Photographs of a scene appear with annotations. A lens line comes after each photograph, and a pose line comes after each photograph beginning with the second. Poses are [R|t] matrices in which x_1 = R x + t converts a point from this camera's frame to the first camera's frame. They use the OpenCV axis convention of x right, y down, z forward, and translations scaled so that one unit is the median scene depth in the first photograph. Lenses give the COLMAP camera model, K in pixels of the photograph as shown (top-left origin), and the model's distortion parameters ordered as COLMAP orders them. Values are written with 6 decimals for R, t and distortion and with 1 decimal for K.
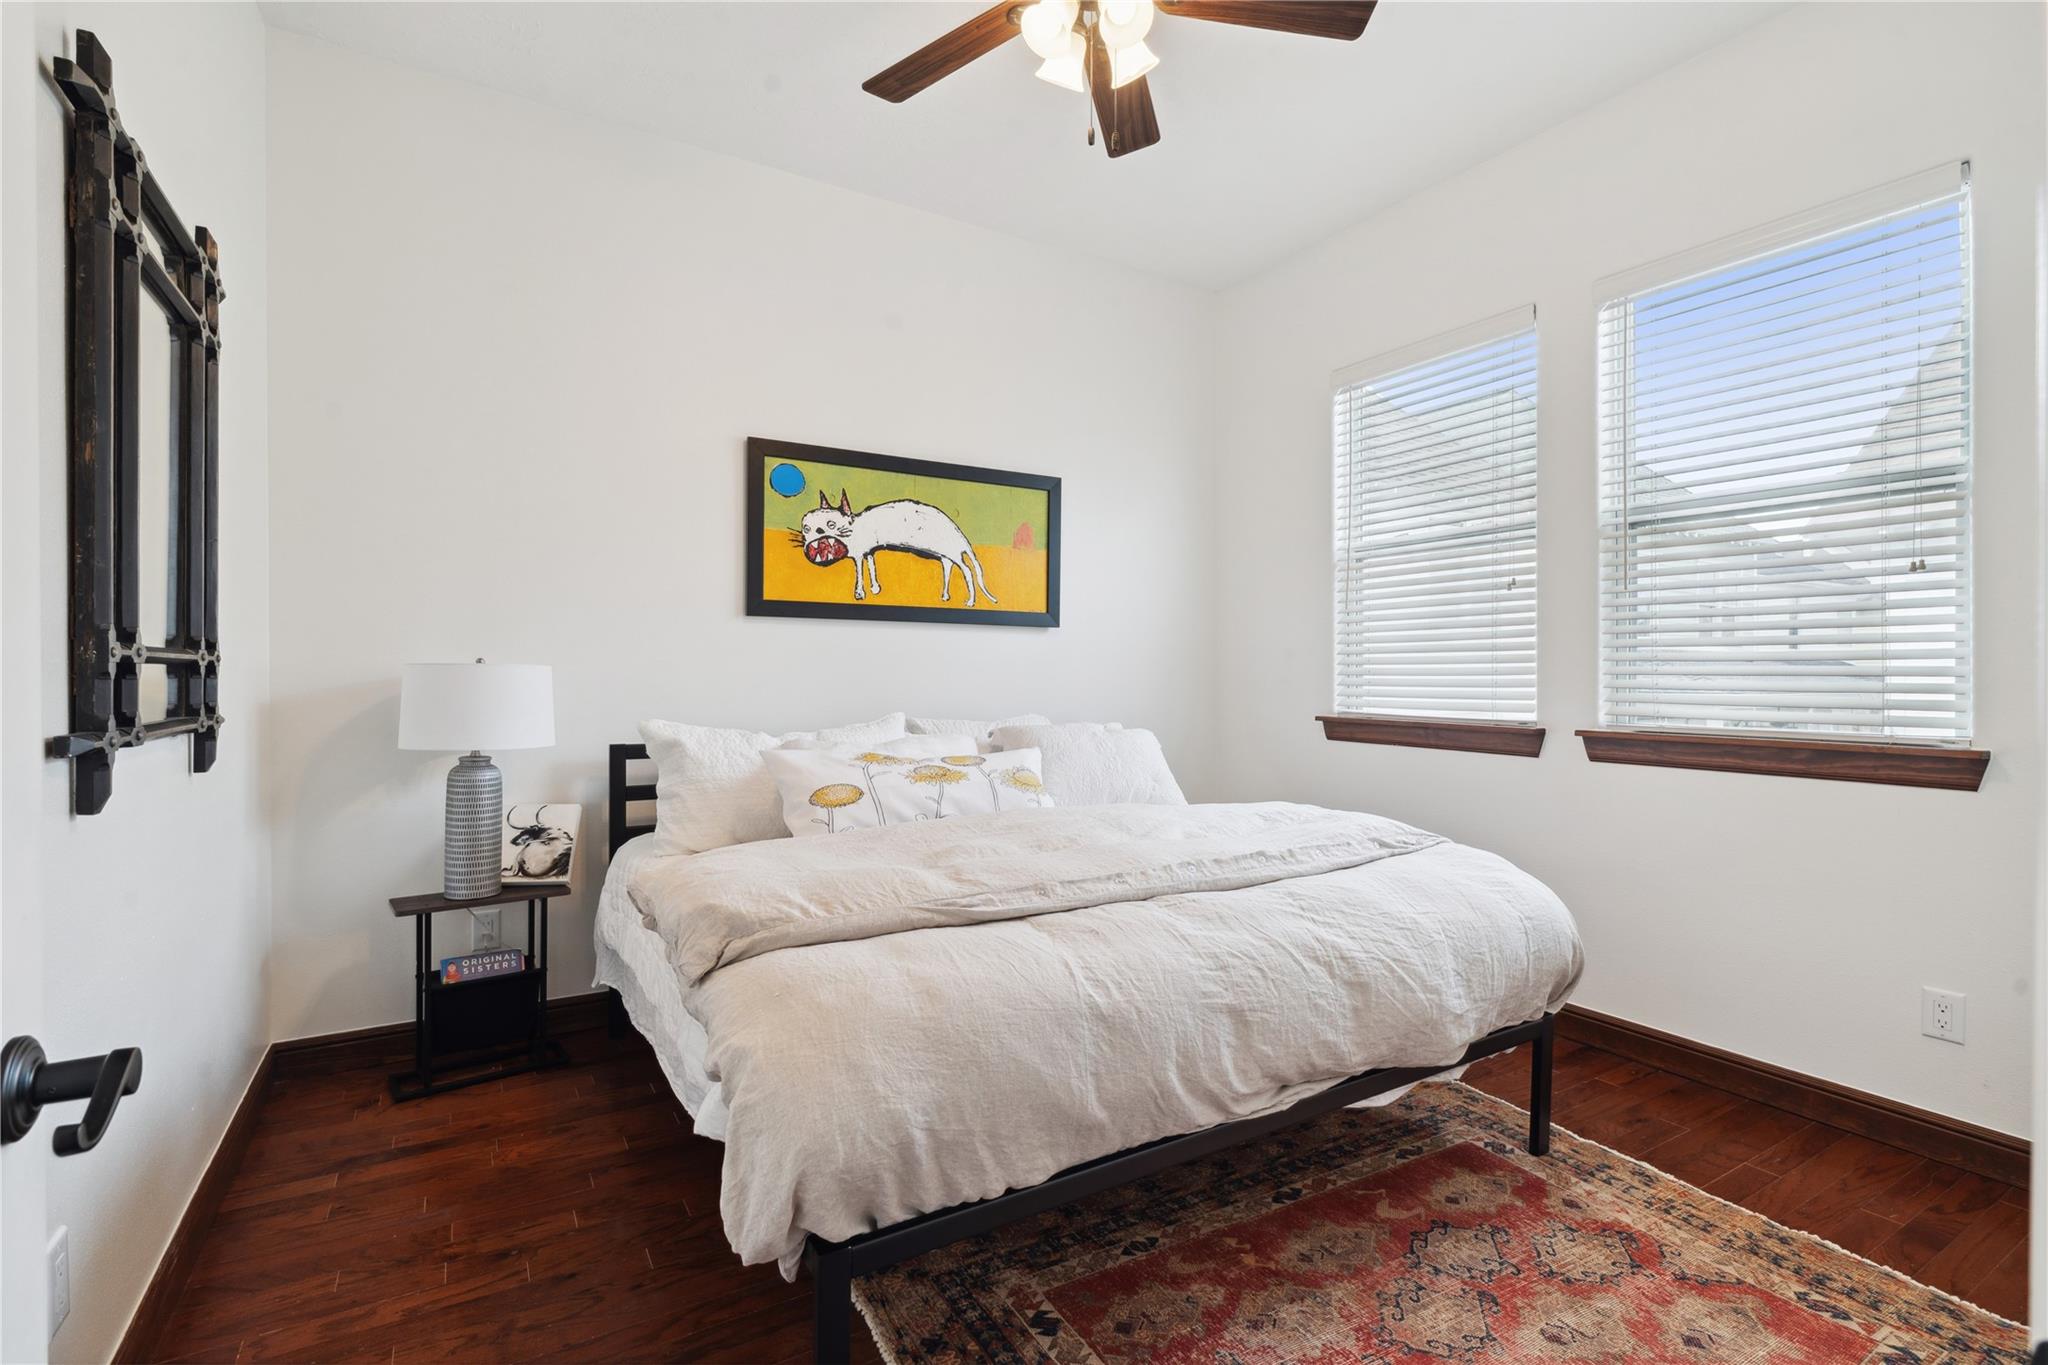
lens RADIAL K [[933.2, 0, 1016.7], [0, 933.2, 673.7], [0, 0, 1]] dist [-0.006728, 0.000495]
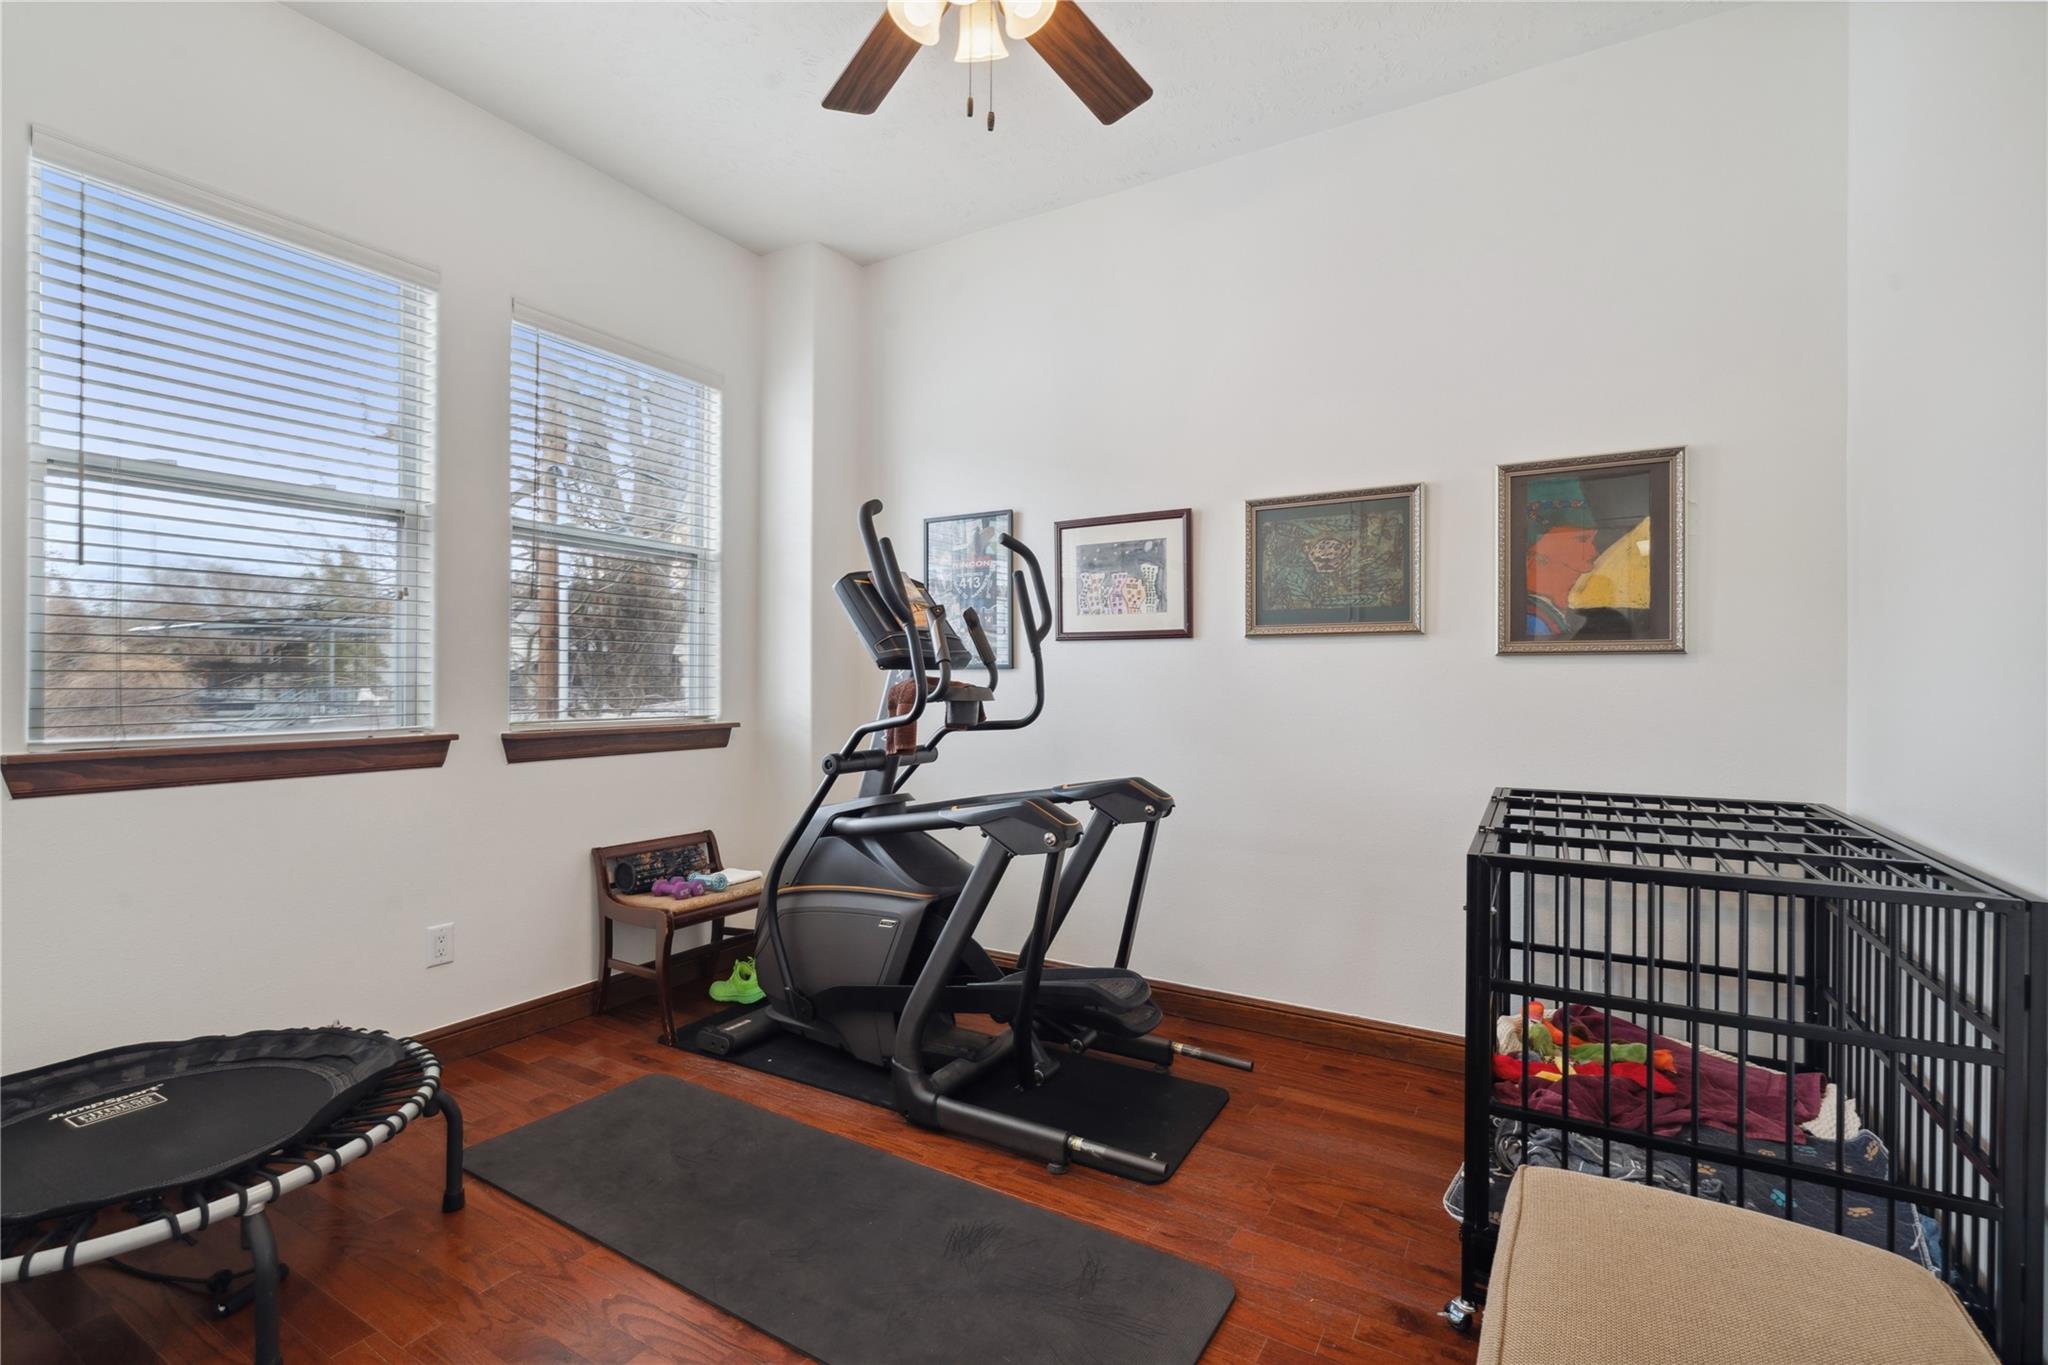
lens RADIAL K [[933.2, 0, 1018.6], [0, 933.2, 680.6], [0, 0, 1]] dist [-0.006728, 0.000495]
pose [[-0.443886, -0.007820, 0.896049, -0.543765], [0.005054, 0.999924, 0.011230, -0.004899], [-0.896069, 0.009513, -0.443813, 0.921227]]
